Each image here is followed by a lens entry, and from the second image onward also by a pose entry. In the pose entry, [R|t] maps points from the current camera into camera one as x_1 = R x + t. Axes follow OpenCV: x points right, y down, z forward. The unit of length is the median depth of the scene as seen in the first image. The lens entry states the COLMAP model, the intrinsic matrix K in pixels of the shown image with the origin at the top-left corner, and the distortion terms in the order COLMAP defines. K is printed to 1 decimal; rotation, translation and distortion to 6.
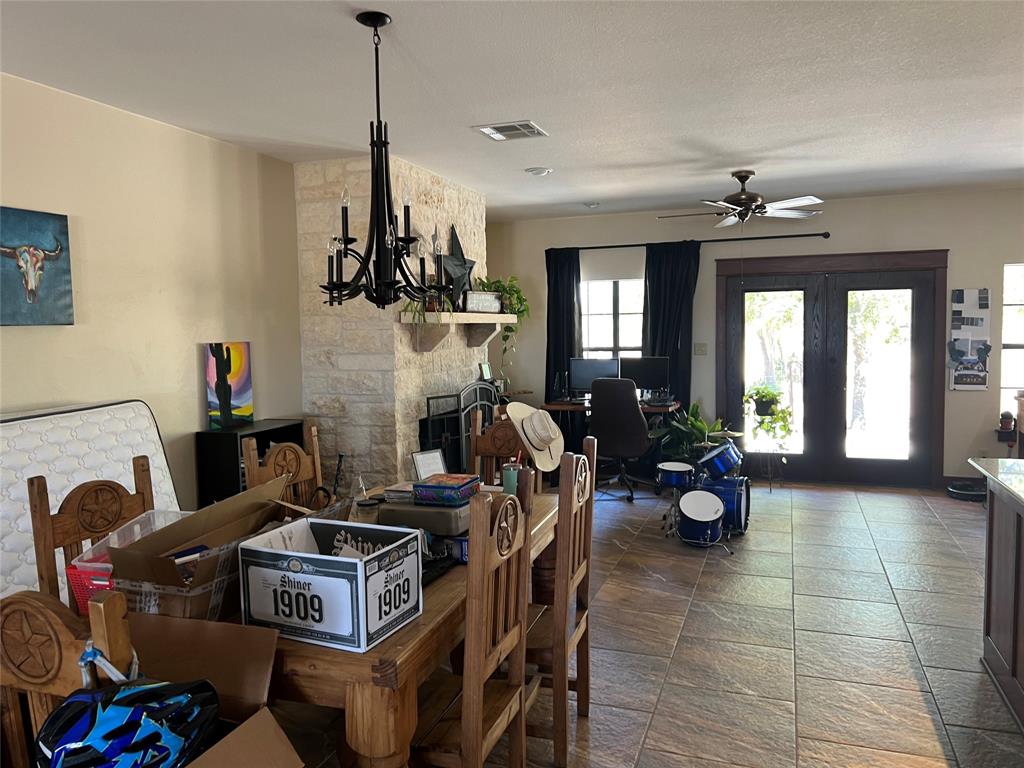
lens RADIAL K [[772.9, 0, 511.4], [0, 772.9, 380.7], [0, 0, 1]] dist [0.055667, -0.058729]
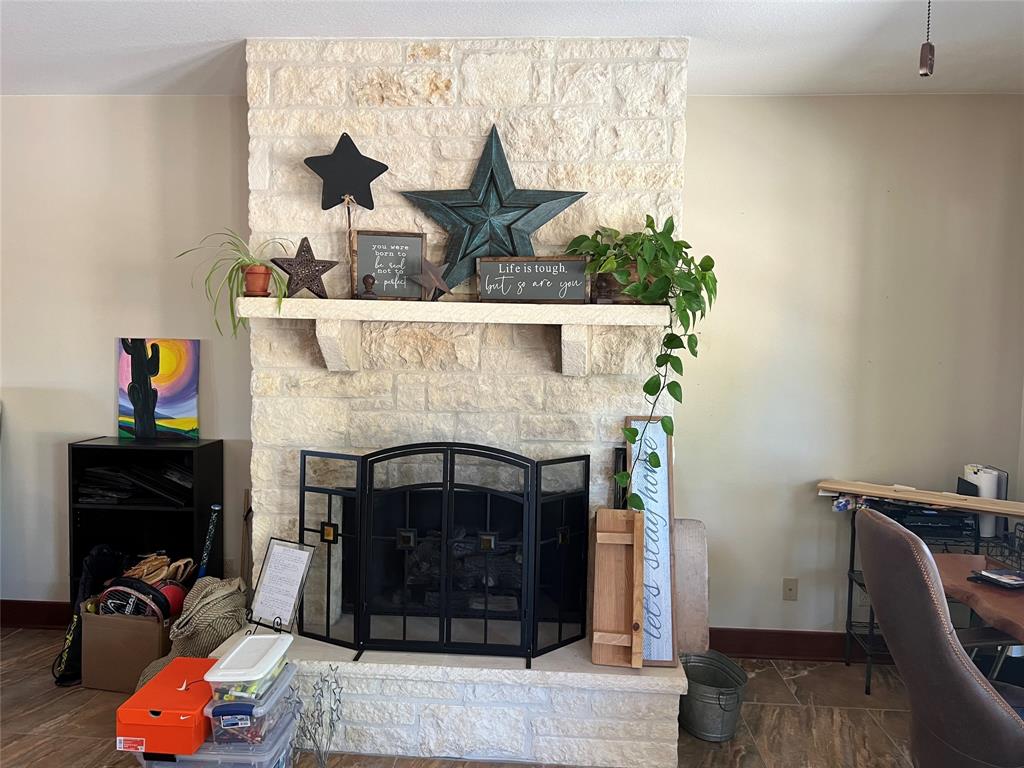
lens RADIAL K [[772.9, 0, 512.0], [0, 772.9, 380.5], [0, 0, 1]] dist [0.055667, -0.058729]
pose [[0.255330, 0.079046, -0.963617, 0.544456], [-0.090703, 0.994215, 0.057522, -0.087317], [0.962590, 0.072715, 0.261023, 1.152250]]
